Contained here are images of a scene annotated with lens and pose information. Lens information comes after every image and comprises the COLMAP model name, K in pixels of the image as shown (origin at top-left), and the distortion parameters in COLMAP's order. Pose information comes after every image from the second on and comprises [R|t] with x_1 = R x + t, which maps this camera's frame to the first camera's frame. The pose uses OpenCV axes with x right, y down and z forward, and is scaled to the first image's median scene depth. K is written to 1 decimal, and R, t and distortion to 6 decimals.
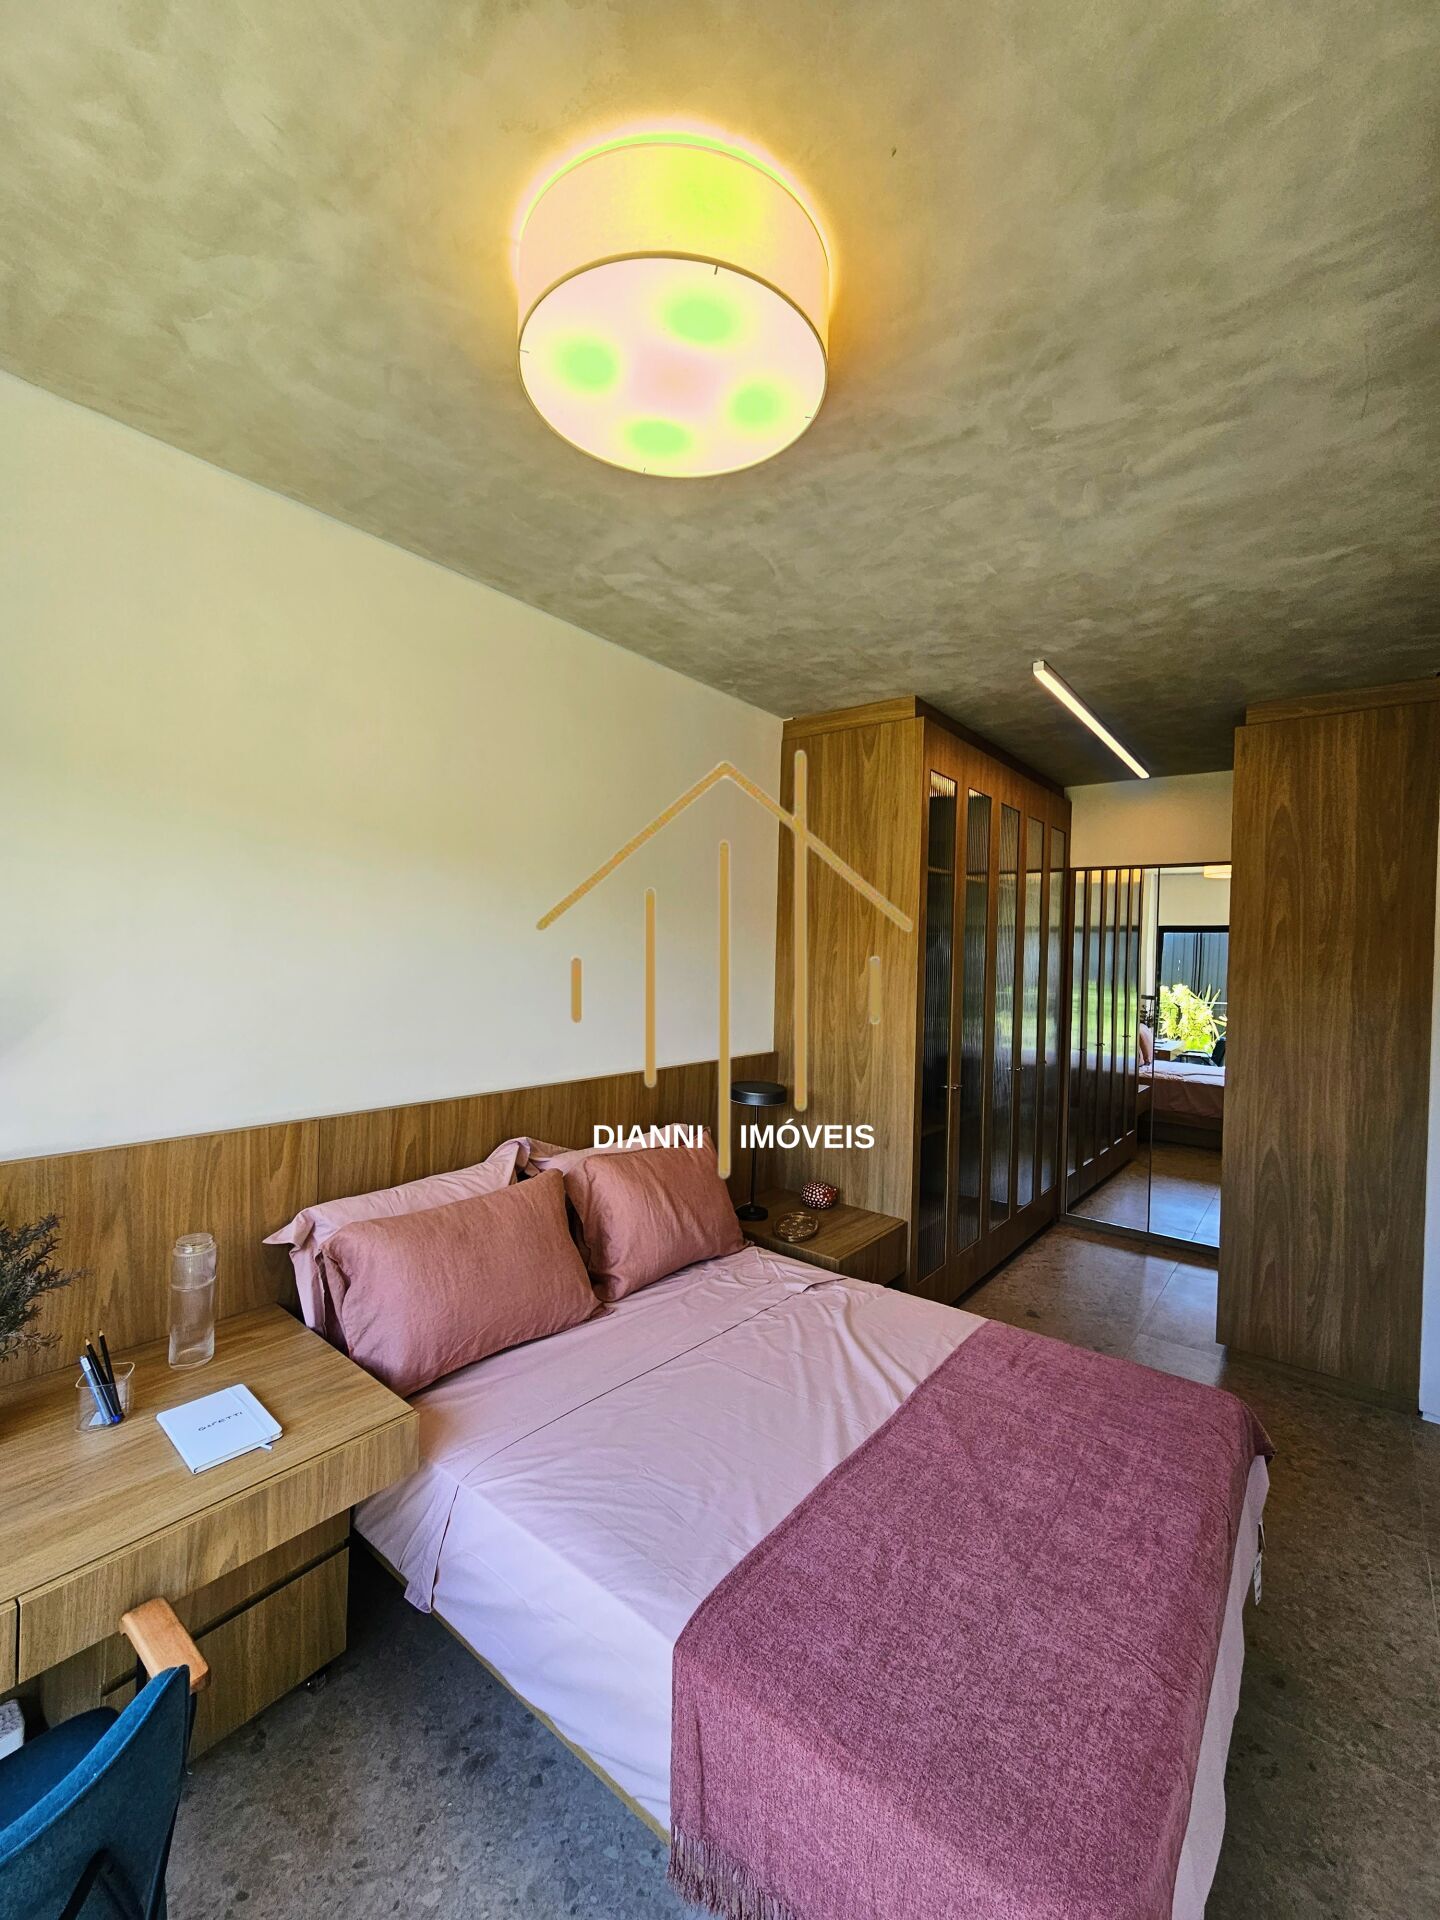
lens RADIAL K [[785.2, 0, 714.4], [0, 785.2, 954.9], [0, 0, 1]] dist [-0.000358, -0.001123]
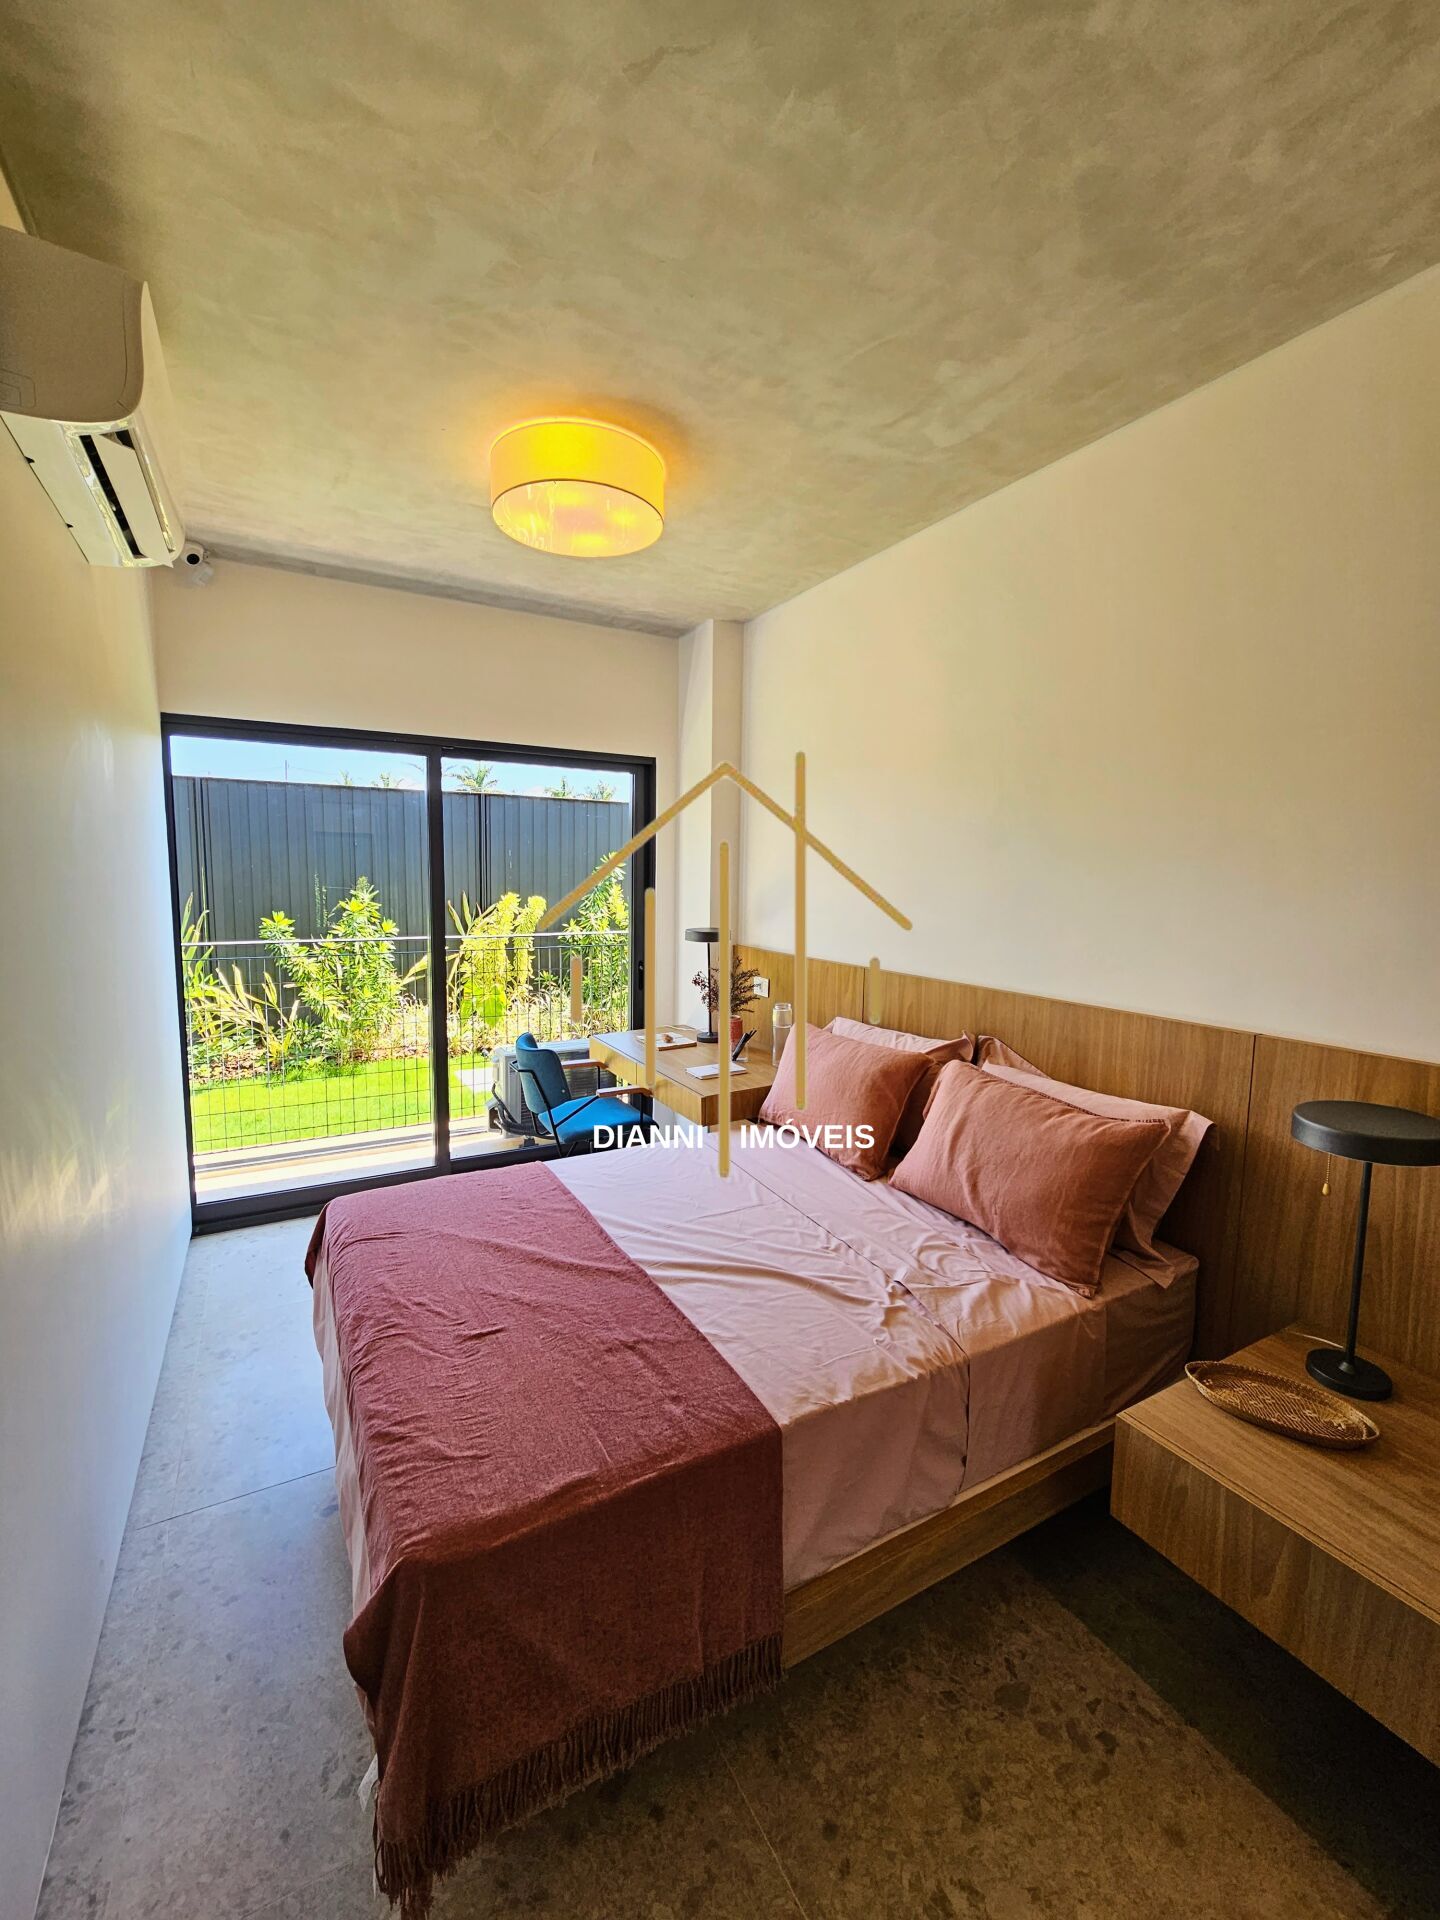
lens RADIAL K [[785.2, 0, 714.4], [0, 785.2, 954.9], [0, 0, 1]] dist [-0.000358, -0.001123]
pose [[-0.378677, 0.065103, -0.923236, 0.886313], [-0.025624, 0.996403, 0.080772, 0.061353], [0.925174, 0.054243, -0.375646, 1.147076]]
